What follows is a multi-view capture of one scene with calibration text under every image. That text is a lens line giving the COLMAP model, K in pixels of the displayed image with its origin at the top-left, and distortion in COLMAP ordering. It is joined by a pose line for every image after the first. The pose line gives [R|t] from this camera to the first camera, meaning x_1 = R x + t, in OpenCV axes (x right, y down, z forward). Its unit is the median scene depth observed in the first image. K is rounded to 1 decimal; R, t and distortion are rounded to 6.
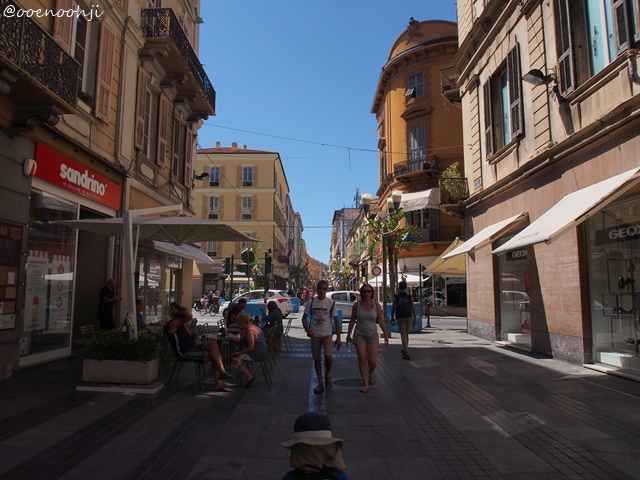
lens RADIAL K [[397.4, 0, 320.0], [0, 397.4, 240.0], [0, 0, 1]] dist [0.002133, 0.000501]
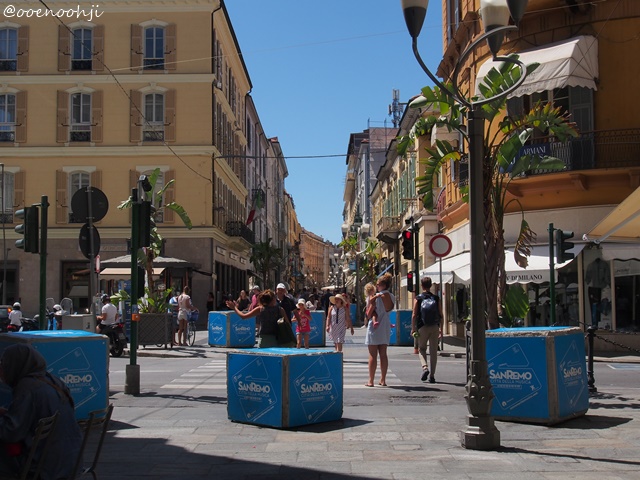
lens RADIAL K [[707.8, 0, 320.0], [0, 707.8, 240.0], [0, 0, 1]] dist [-0.032012, -0.012773]
pose [[0.999802, -0.010286, -0.017022, 0.019827], [0.011104, 0.998753, 0.048676, 0.022864], [0.016500, -0.048856, 0.998670, 0.174597]]
